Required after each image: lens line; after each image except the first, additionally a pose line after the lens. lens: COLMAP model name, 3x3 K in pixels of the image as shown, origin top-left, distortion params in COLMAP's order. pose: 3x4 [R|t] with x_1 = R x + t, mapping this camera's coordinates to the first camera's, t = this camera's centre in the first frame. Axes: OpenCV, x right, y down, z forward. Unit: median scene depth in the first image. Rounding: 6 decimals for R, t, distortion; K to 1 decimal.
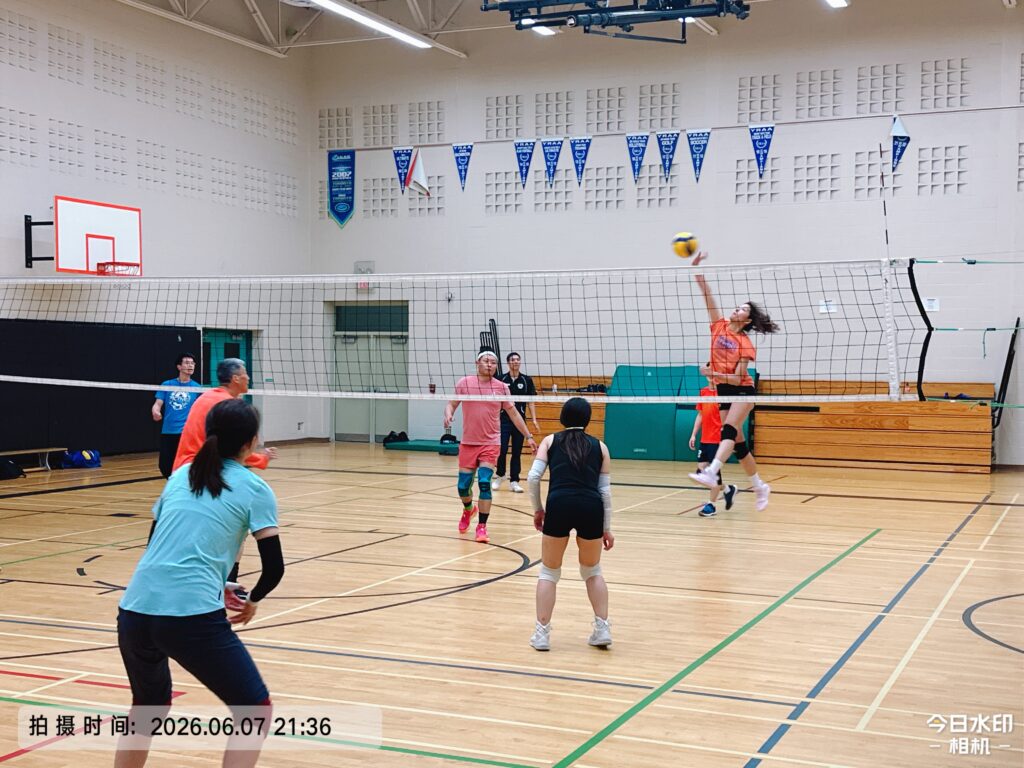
lens RADIAL K [[1342.8, 0, 509.5], [0, 1342.8, 392.2], [0, 0, 1]] dist [0.171110, 0.000000]
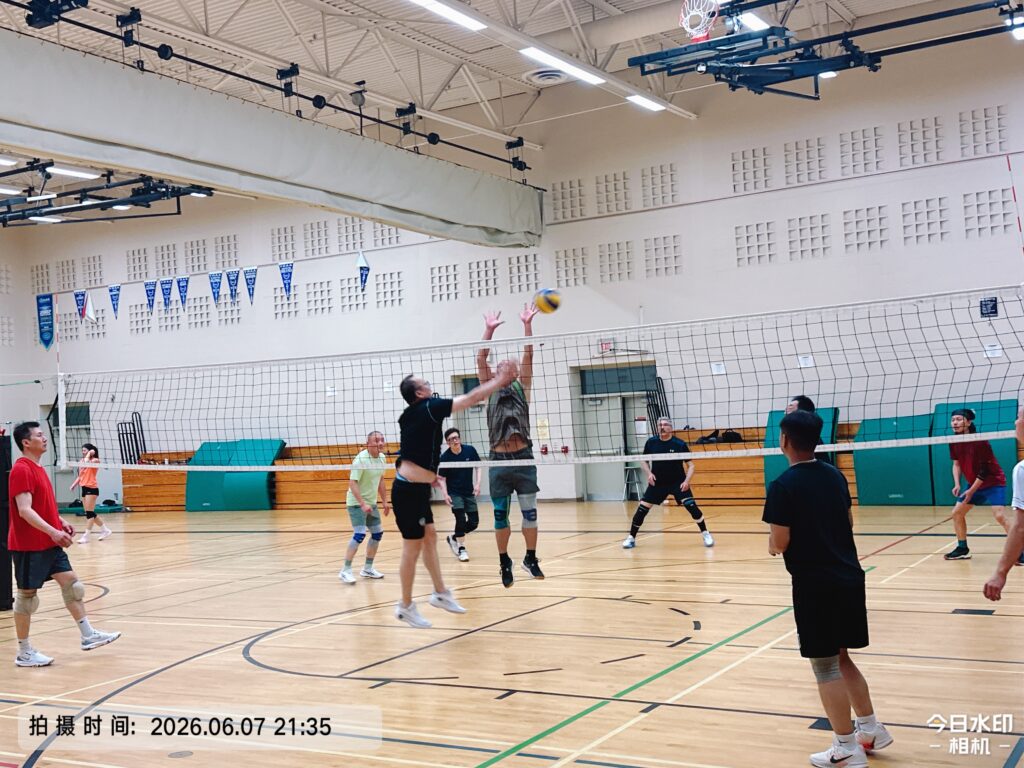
lens RADIAL K [[1342.8, 0, 552.9], [0, 1342.8, 412.4], [0, 0, 1]] dist [0.171110, 0.000000]
pose [[0.982528, -0.060388, -0.176045, 0.641908], [0.055431, 0.997919, -0.032946, 0.014090], [0.177669, 0.022612, 0.983831, -0.278453]]
